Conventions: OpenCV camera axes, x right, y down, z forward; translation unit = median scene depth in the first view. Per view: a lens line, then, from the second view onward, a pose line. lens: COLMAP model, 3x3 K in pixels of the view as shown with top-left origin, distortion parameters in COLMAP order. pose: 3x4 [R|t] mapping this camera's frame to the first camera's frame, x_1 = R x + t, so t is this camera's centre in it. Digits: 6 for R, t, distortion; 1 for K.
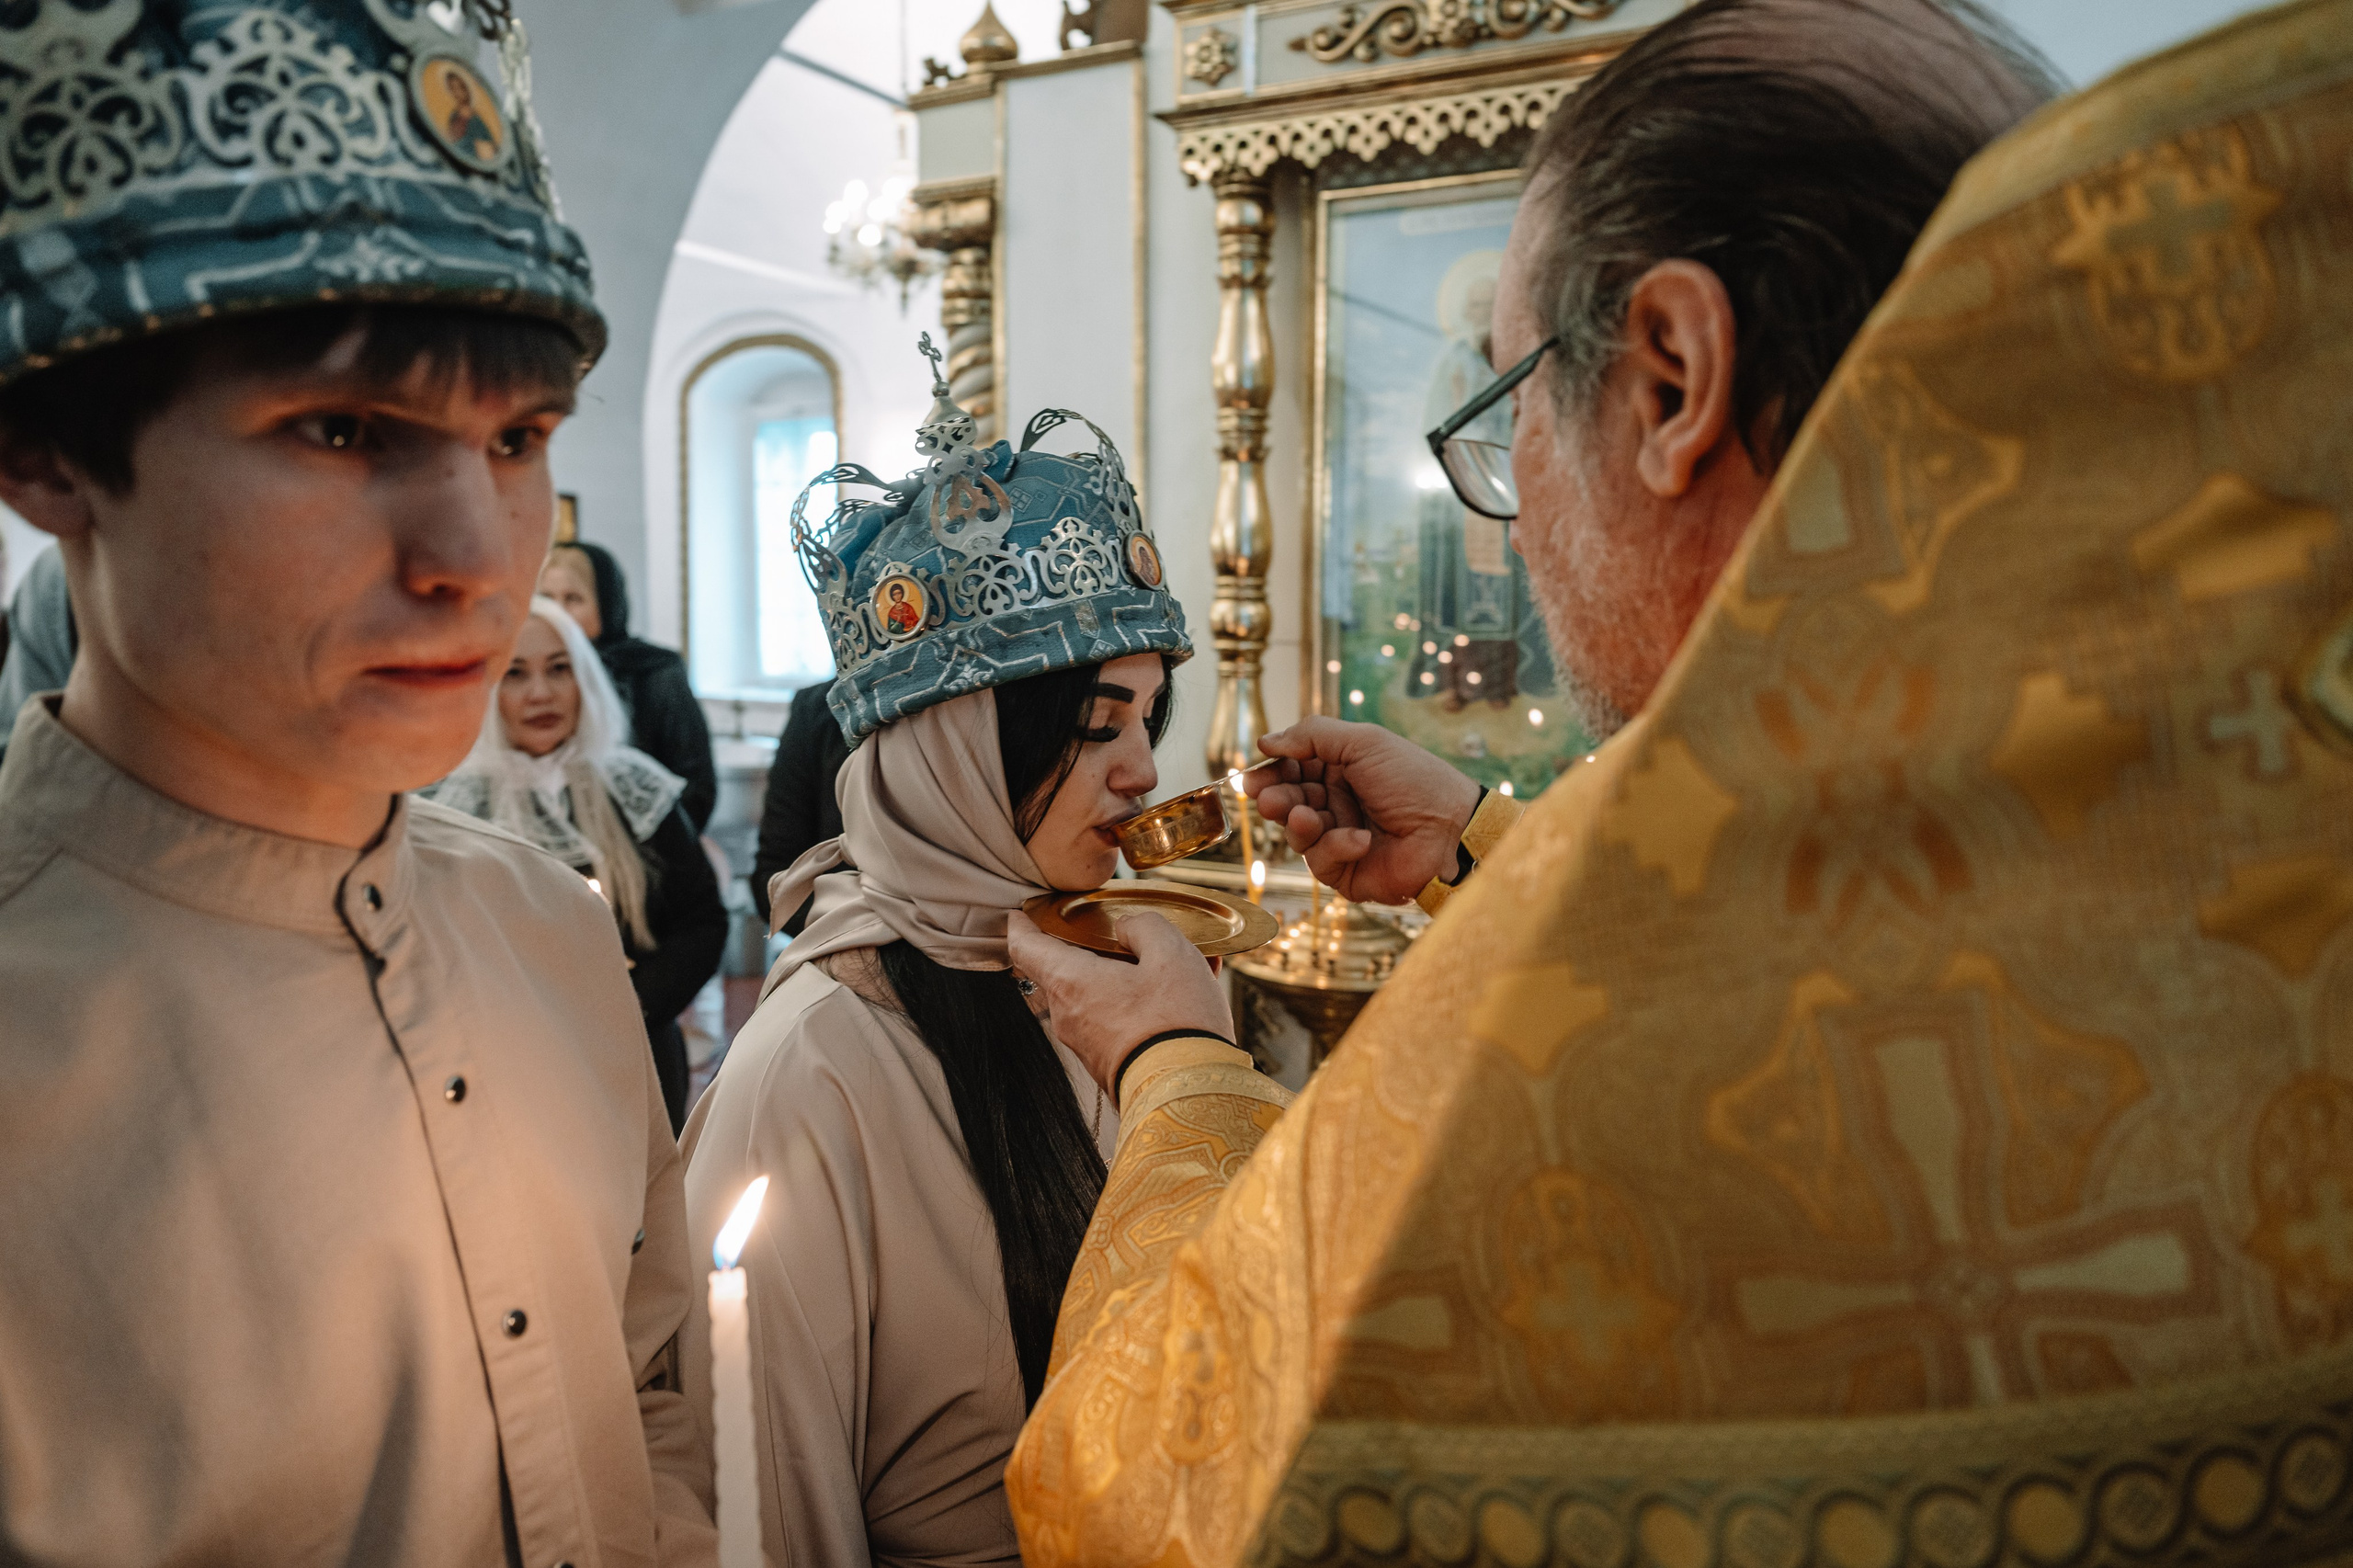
lens RADIAL K [[1681.9, 0, 1259.6], [0, 1681.9, 838.9], [0, 0, 1]] dist [-0.030048, 0.015004]
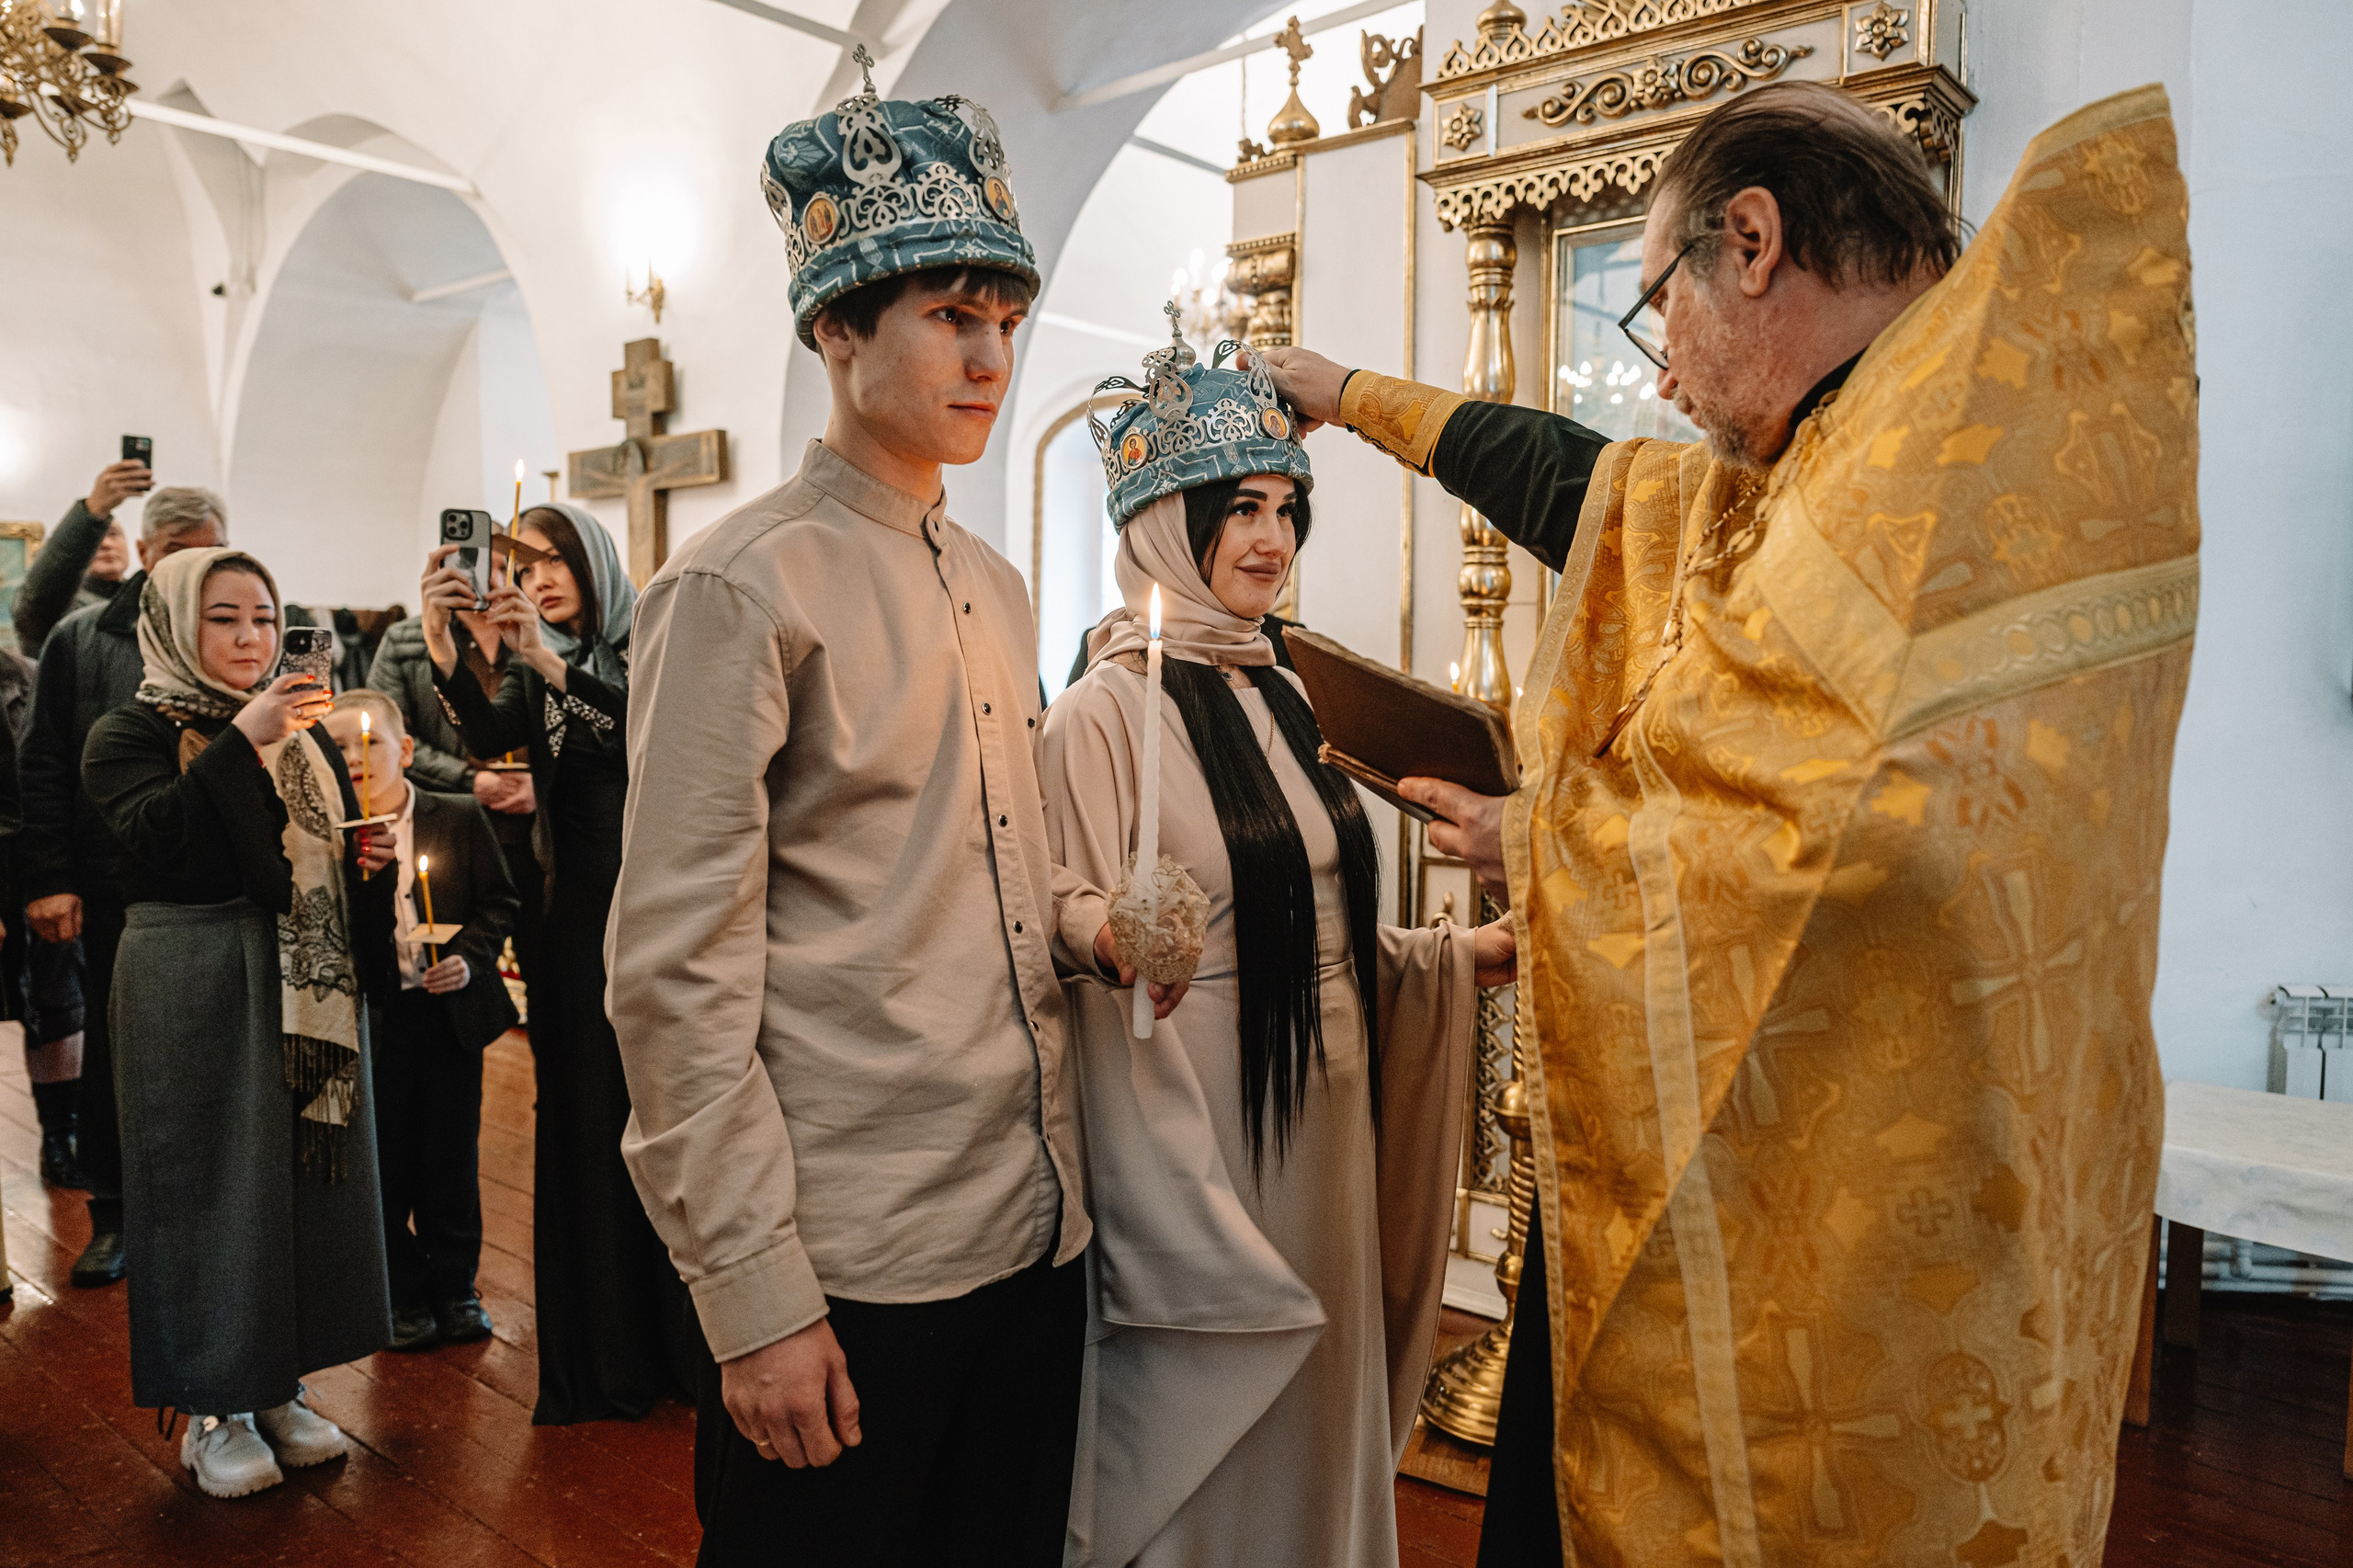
lens RADIAL K [[1681.9, 0, 1245.8], [0, 1681.9, 783.5], [0, 0, 1]] dist [-0.030048, 0.015004]
pose [[0.980232, 0.012815, -0.197438, 0.062263], [-0.024892, 0.997959, -0.058808, 0.091078], [0.196282, 0.062560, 0.978550, -0.206888]]
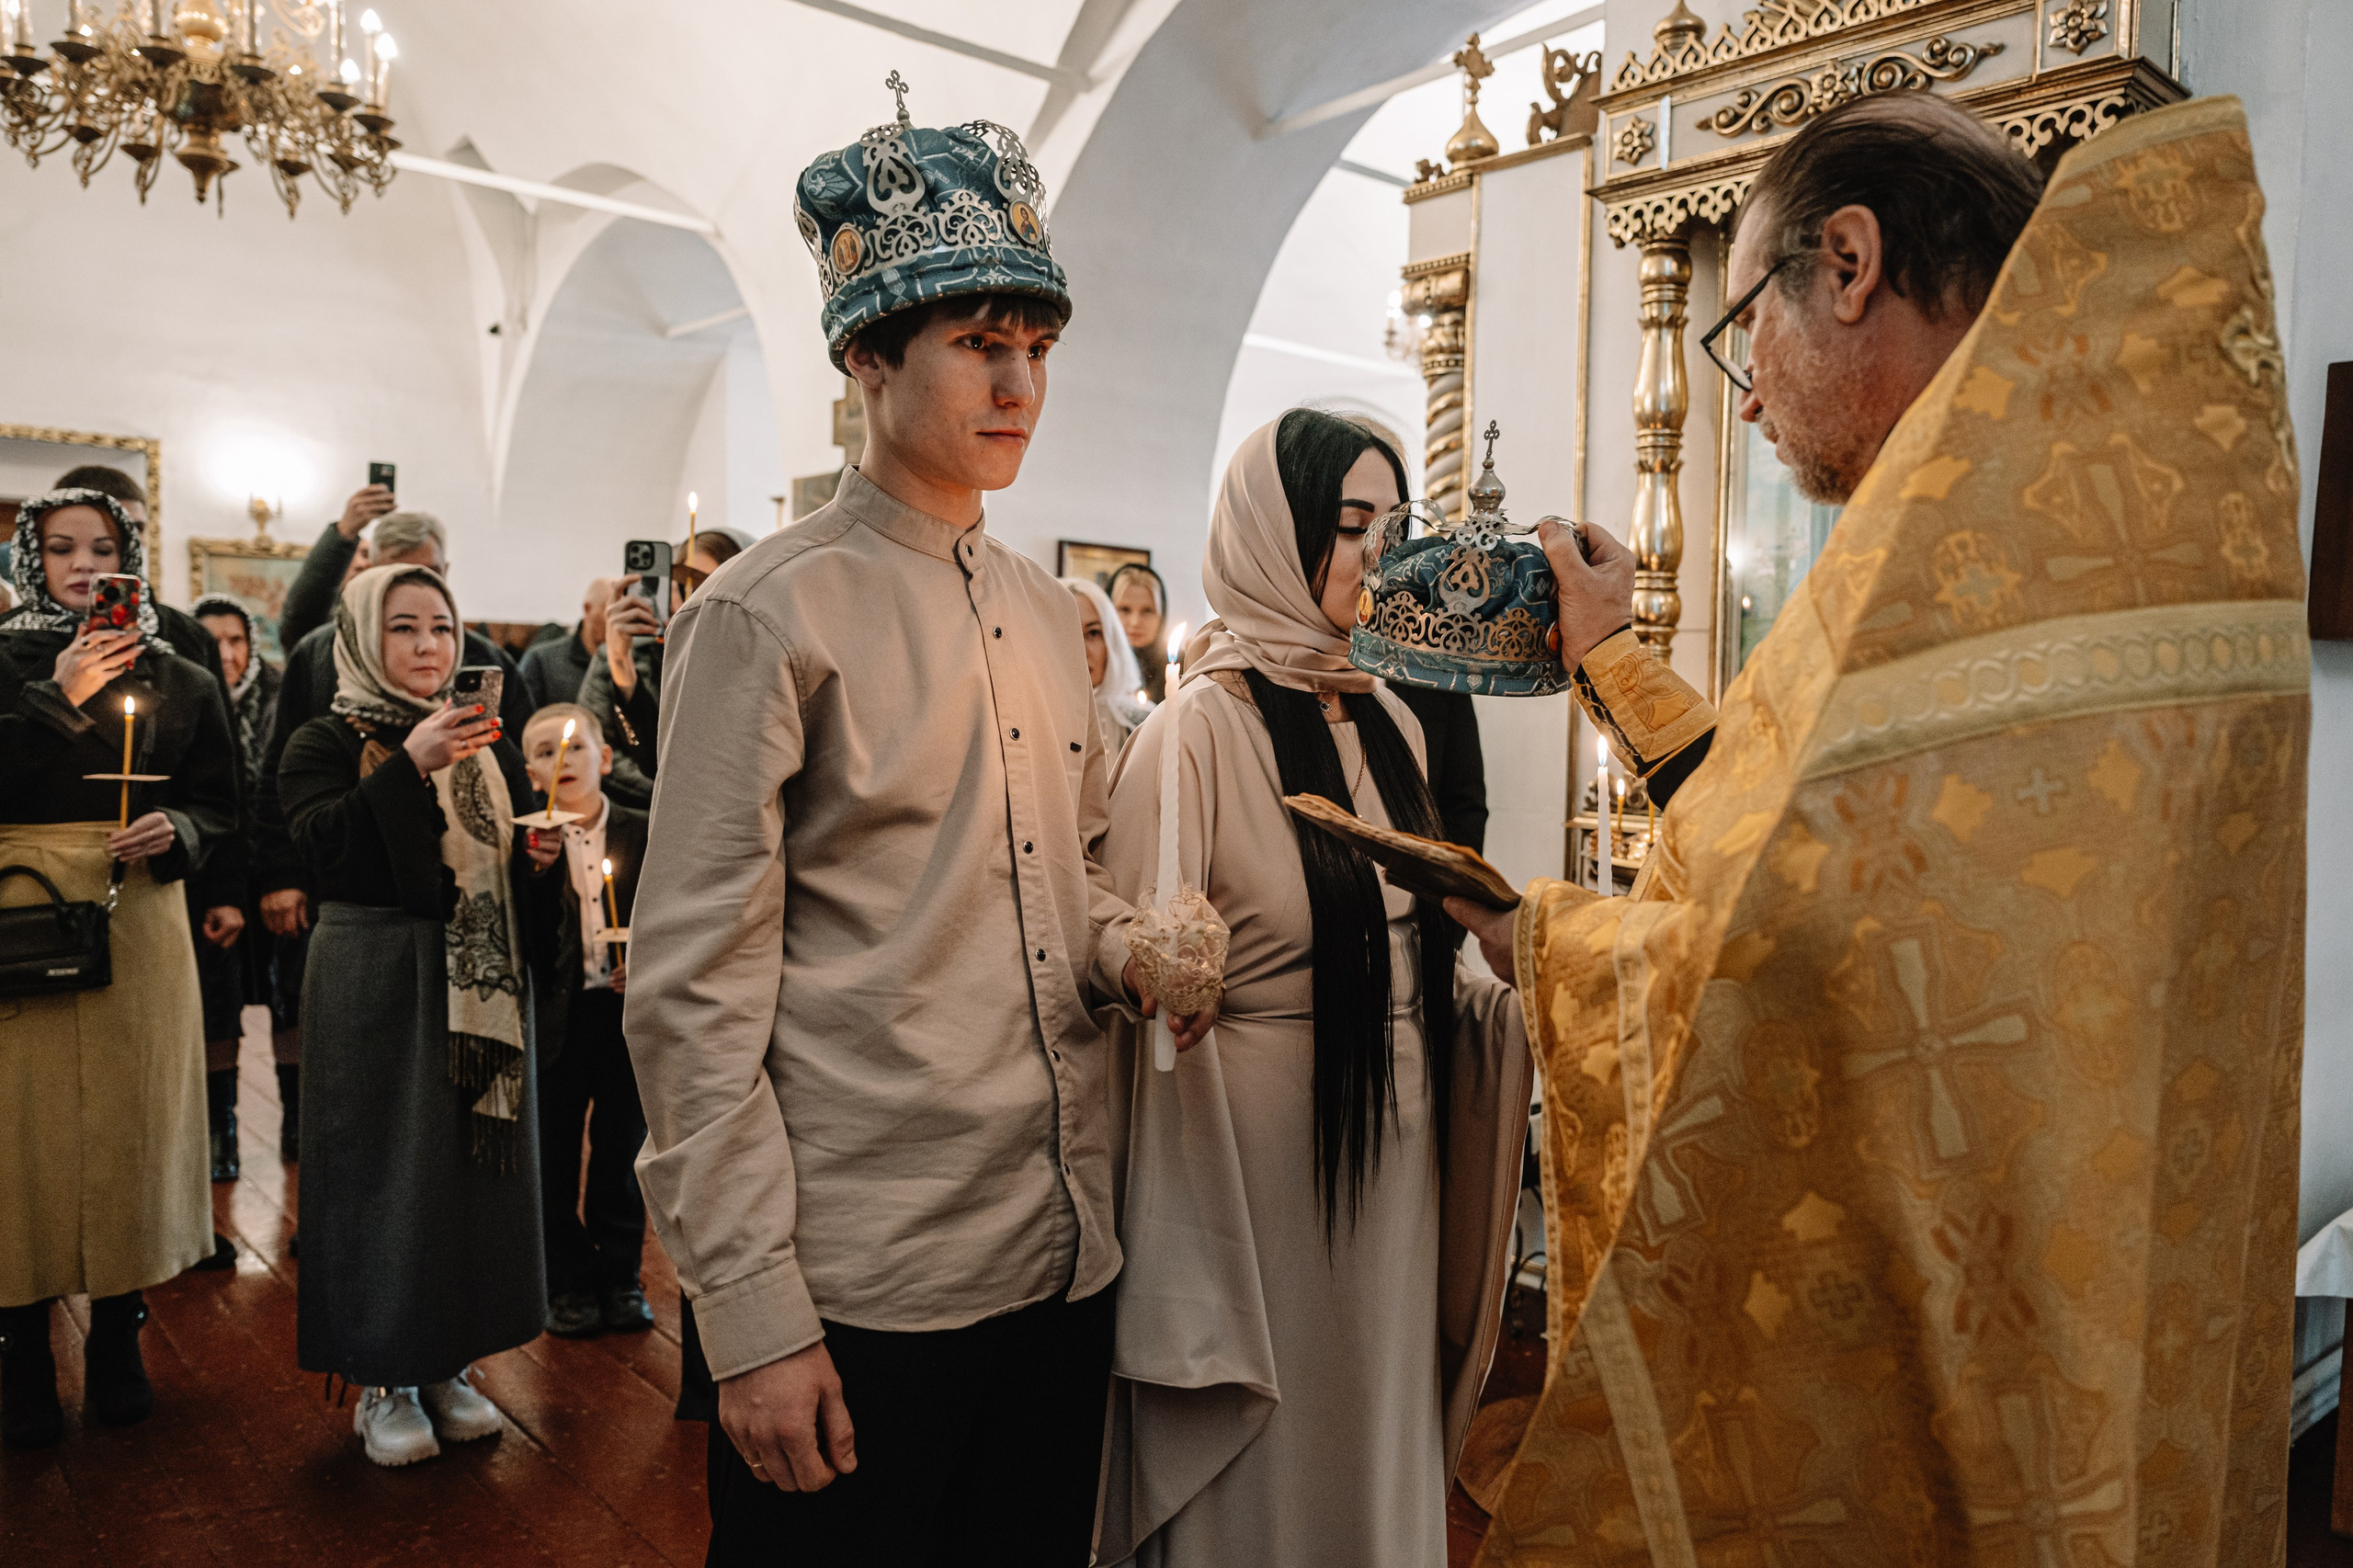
lens RADIAL K [[1681.9, 0, 1227.9], [0, 1681.9, 782.9], [0, 0, 1]] dist [-0.030048, 0.015004]
pose [[0.943250, 0.028161, -0.330887, 0.102052], [-0.053195, 0.996344, -0.066845, 0.086317], [0.327795, 0.080653, 0.941300, -0.186094]]
